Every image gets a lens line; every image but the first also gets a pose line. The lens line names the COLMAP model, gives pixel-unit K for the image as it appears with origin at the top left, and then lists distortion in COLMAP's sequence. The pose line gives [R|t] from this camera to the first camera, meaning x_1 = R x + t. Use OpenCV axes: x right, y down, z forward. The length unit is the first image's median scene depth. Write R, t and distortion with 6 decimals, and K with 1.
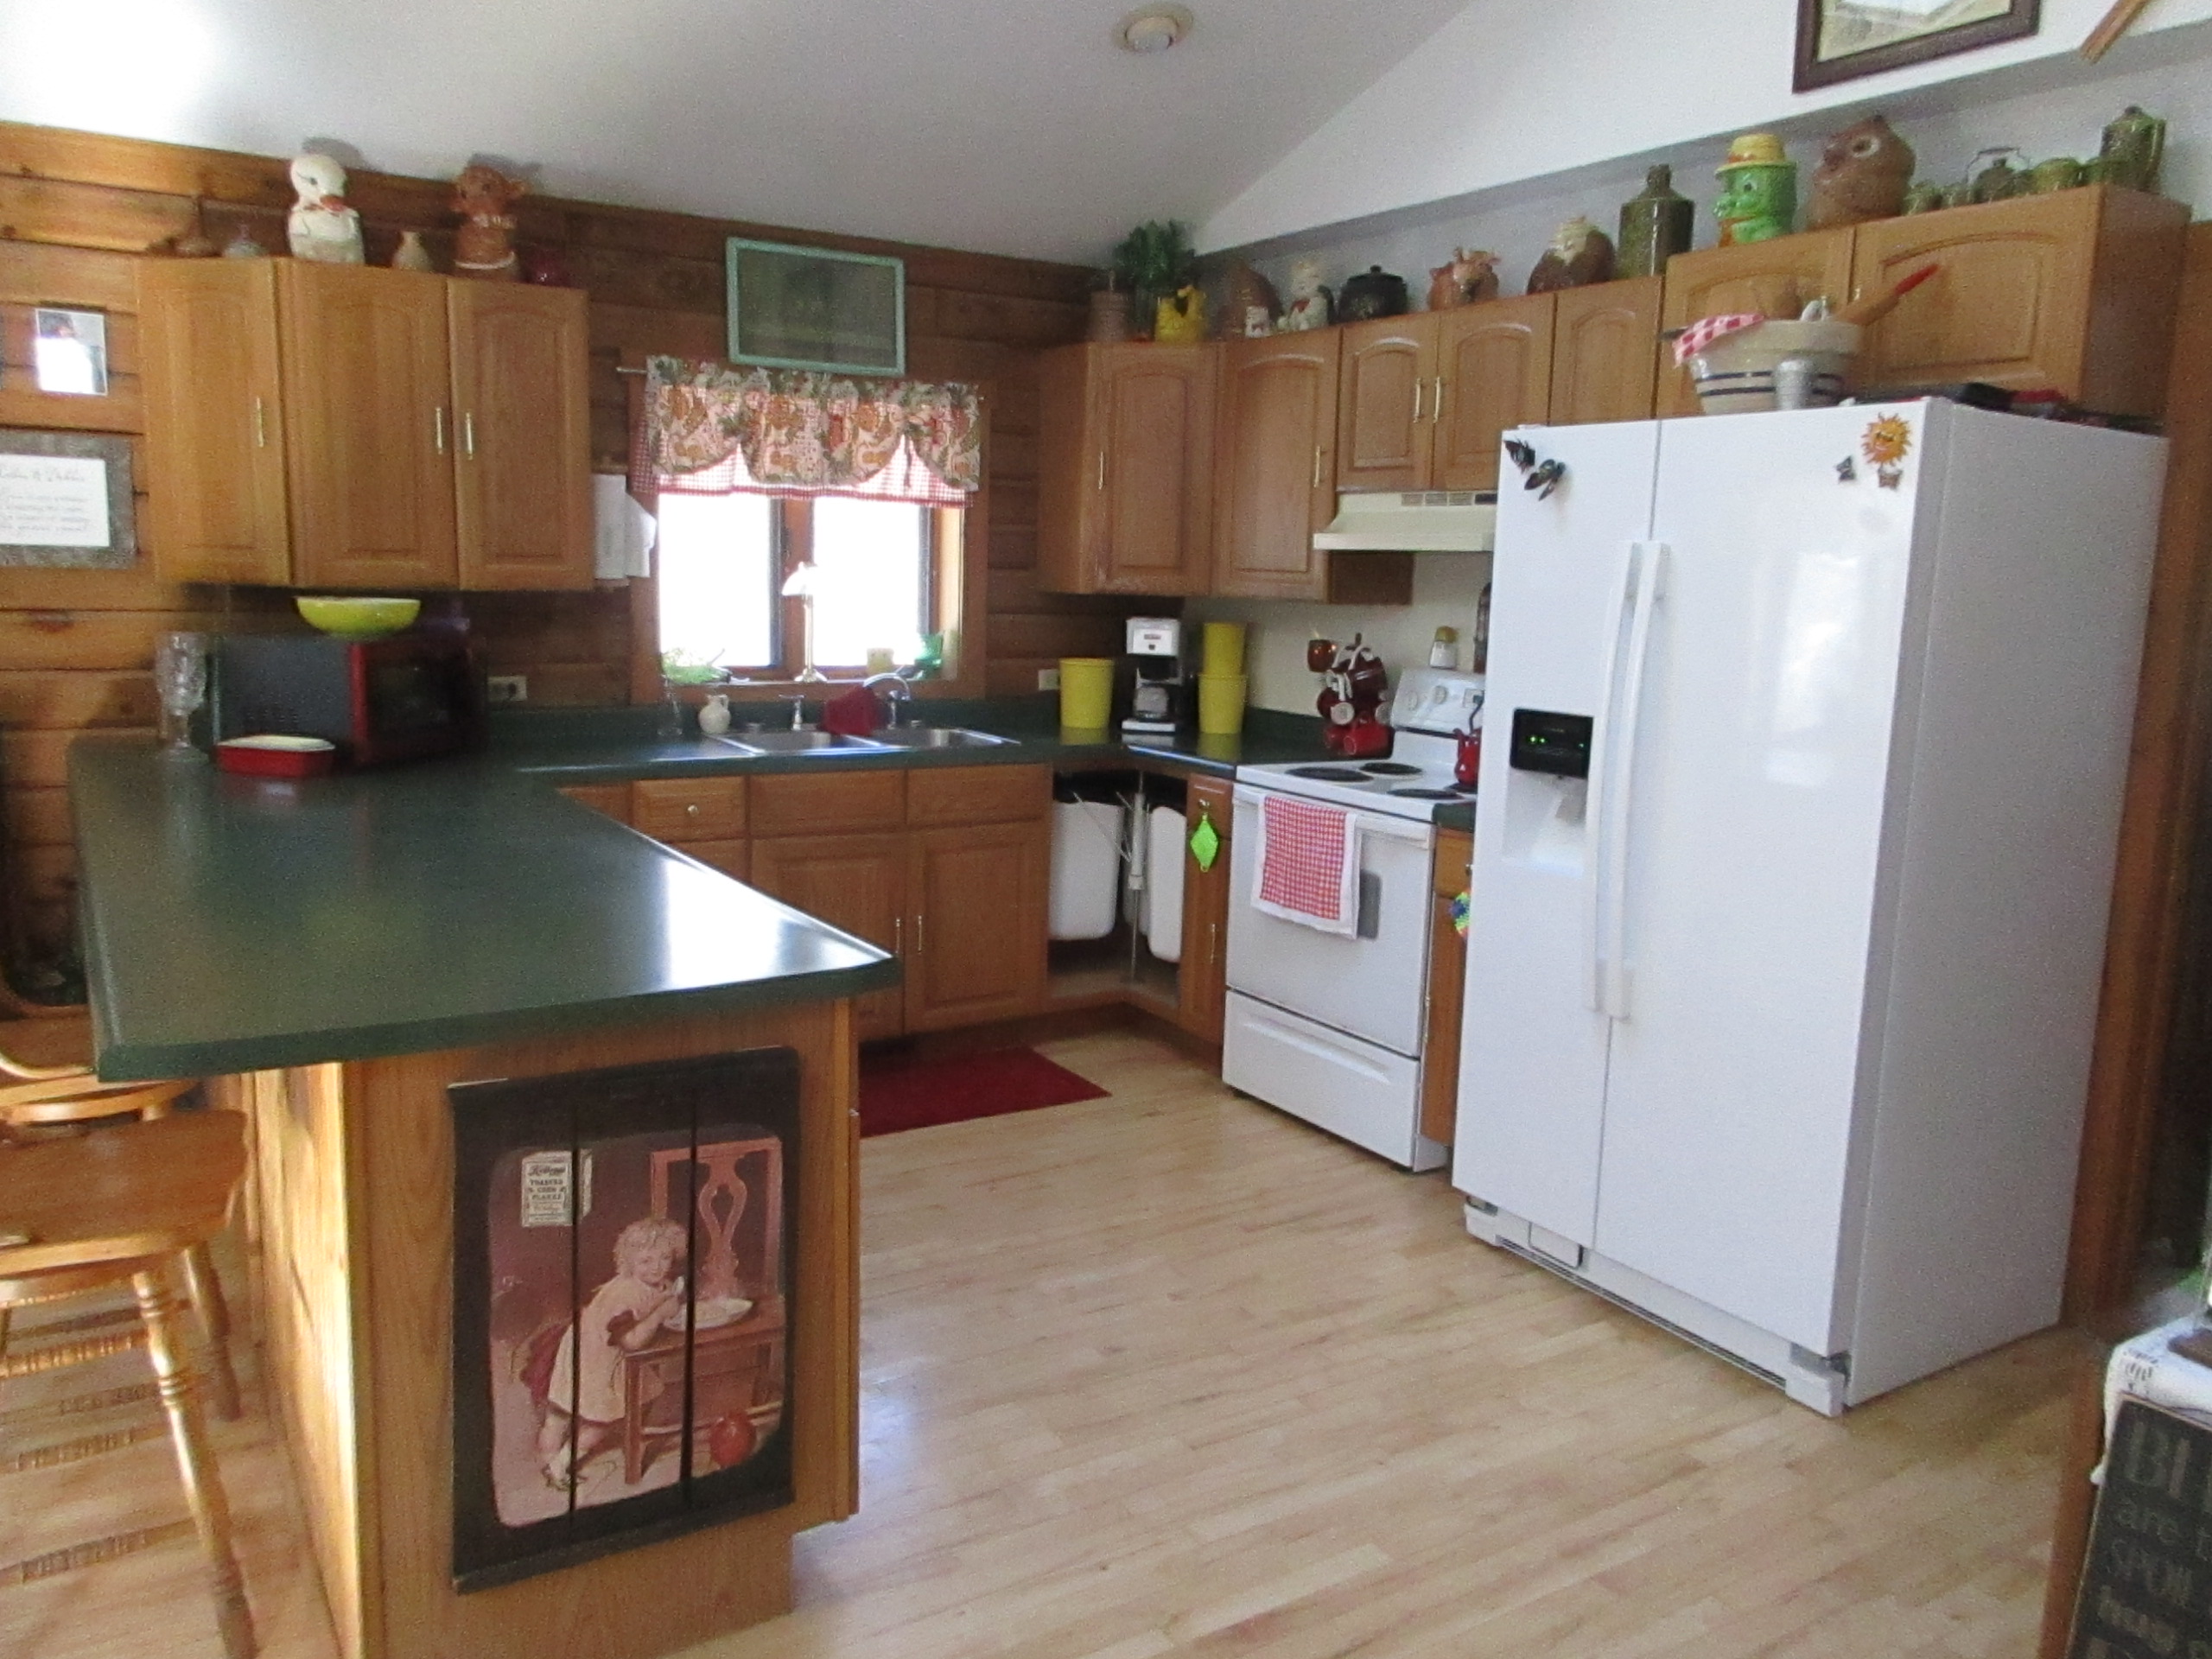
lens RADIAL K [[1642.8, 0, 1110.2], [0, 1642.8, 824.6], [0, 0, 1]] dist [-0.005871, 0.008340]
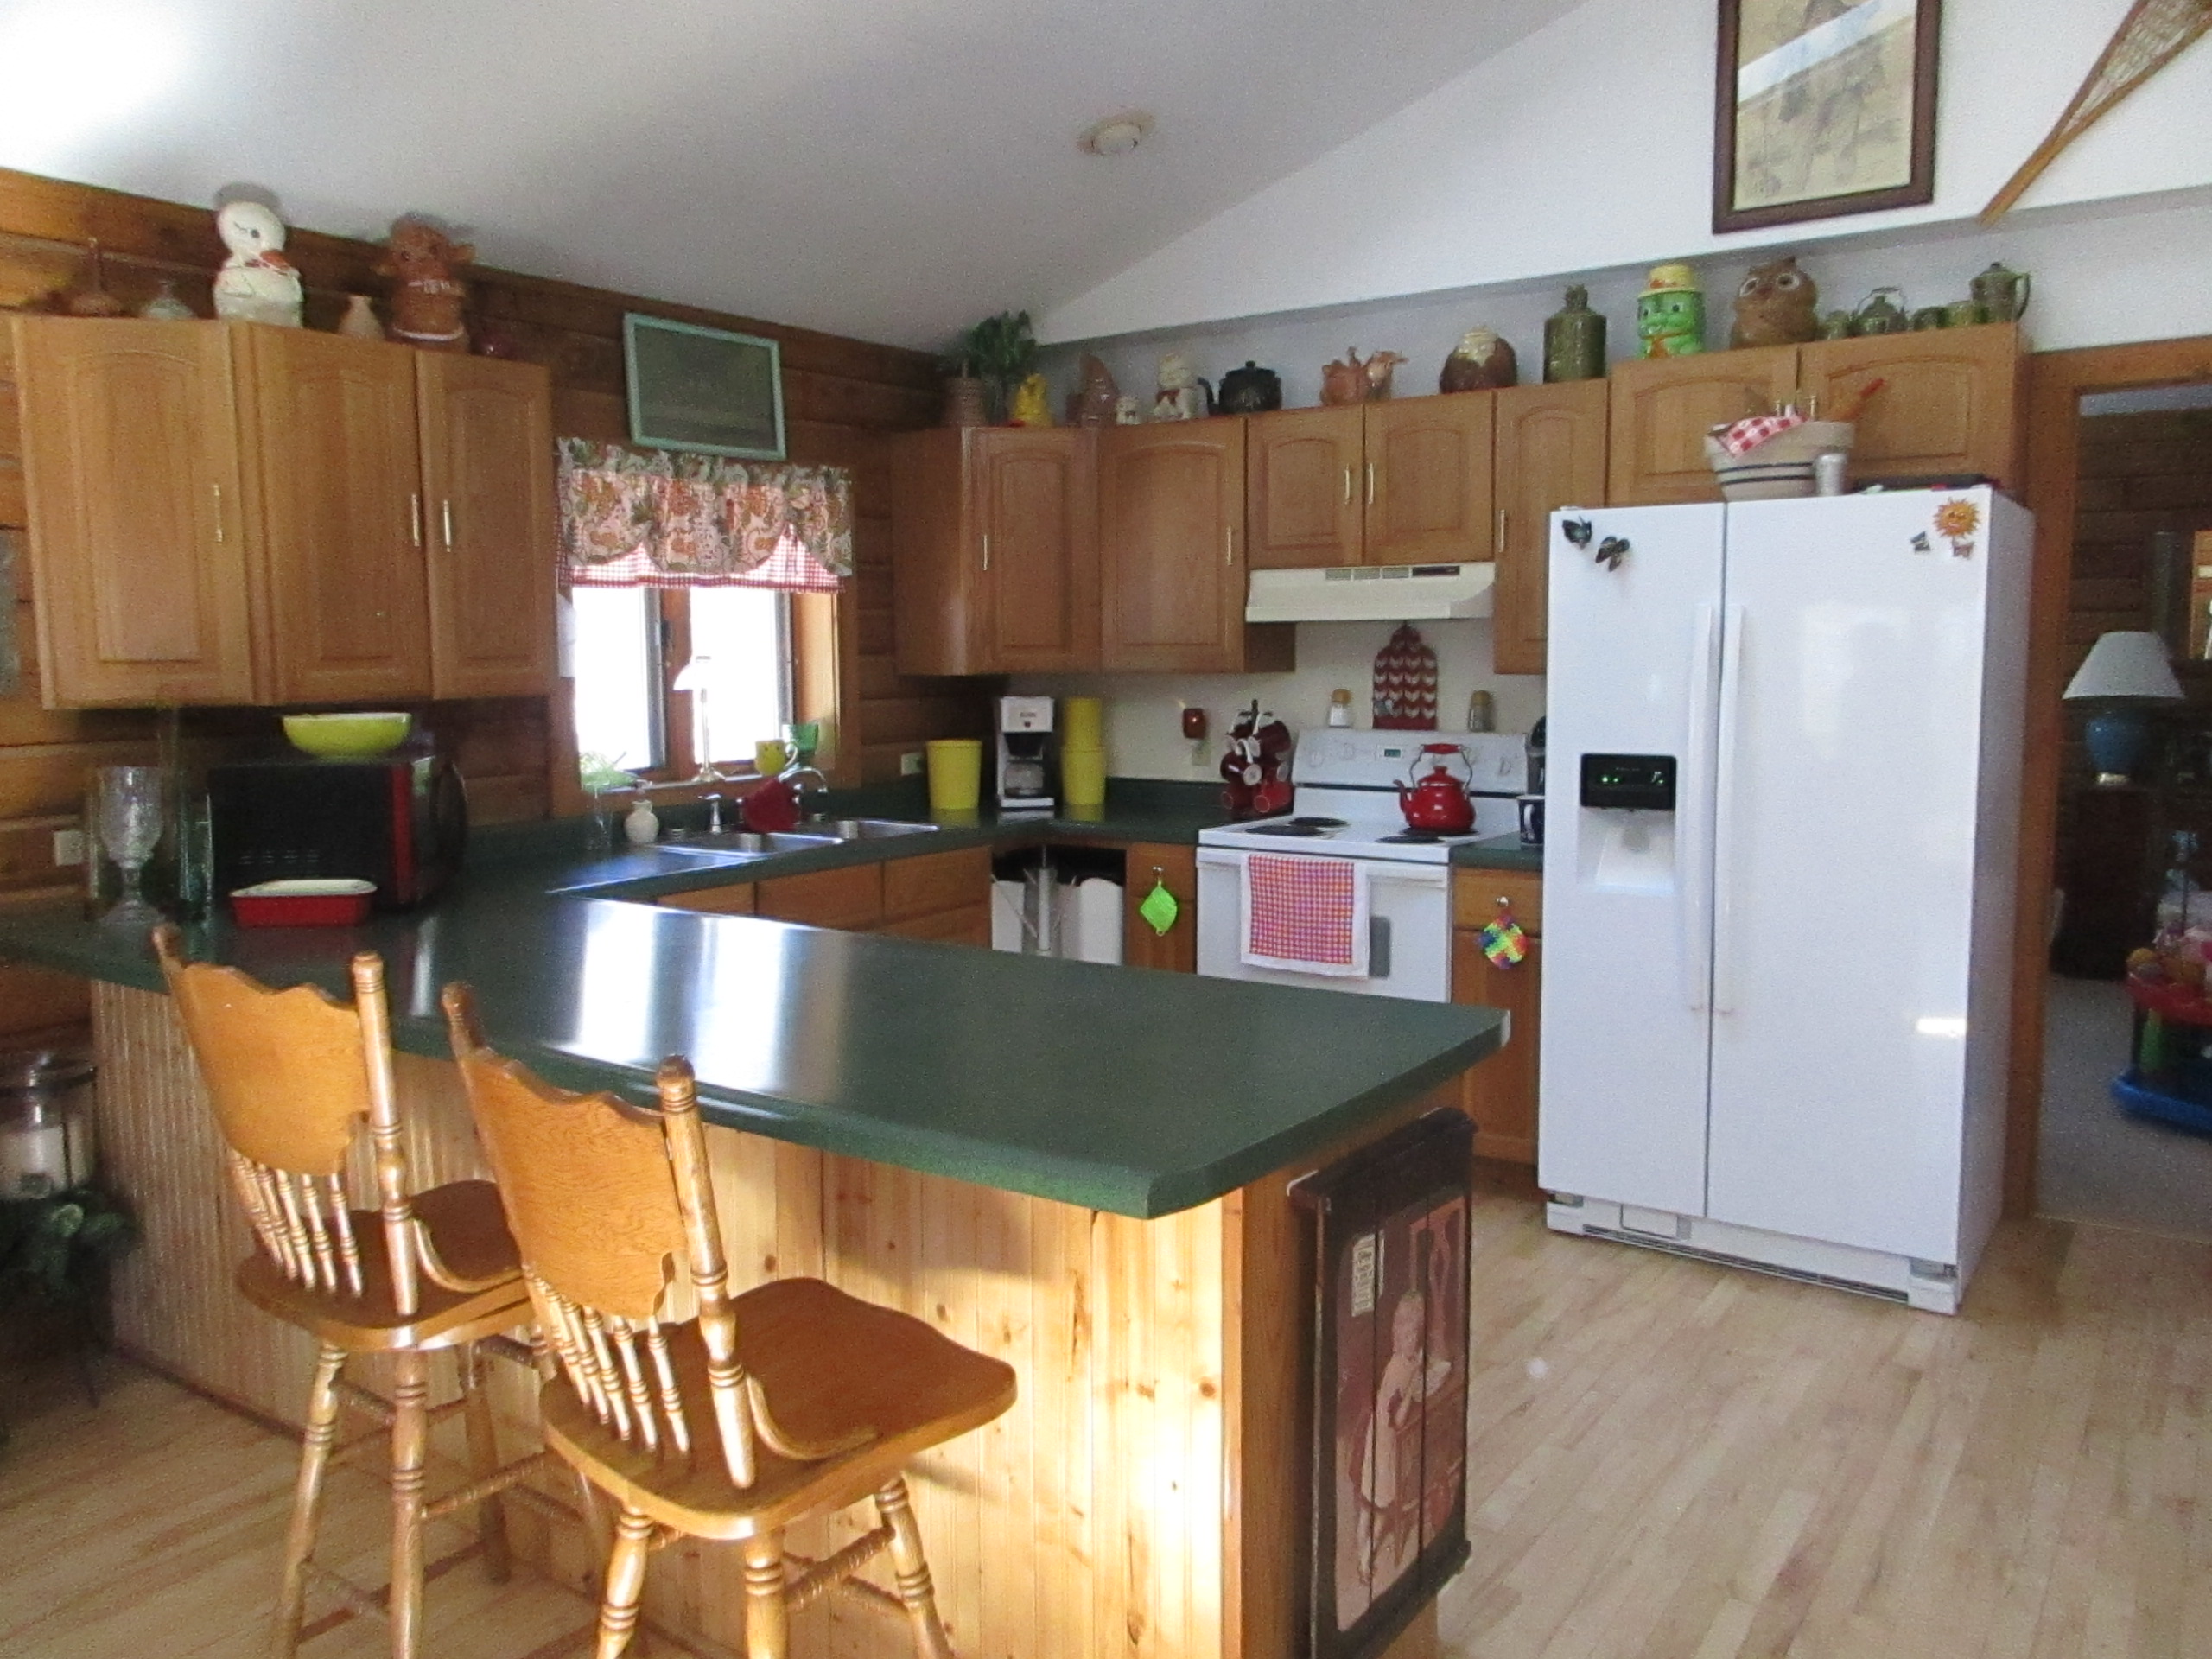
lens RADIAL K [[1648.9, 0, 1102.2], [0, 1648.9, 818.5], [0, 0, 1]] dist [0.005413, -0.000618]
pose [[0.924994, -0.076794, 0.372141, -0.358071], [0.094856, 0.995025, -0.030443, -0.016832], [-0.367952, 0.063459, 0.927677, 0.047082]]
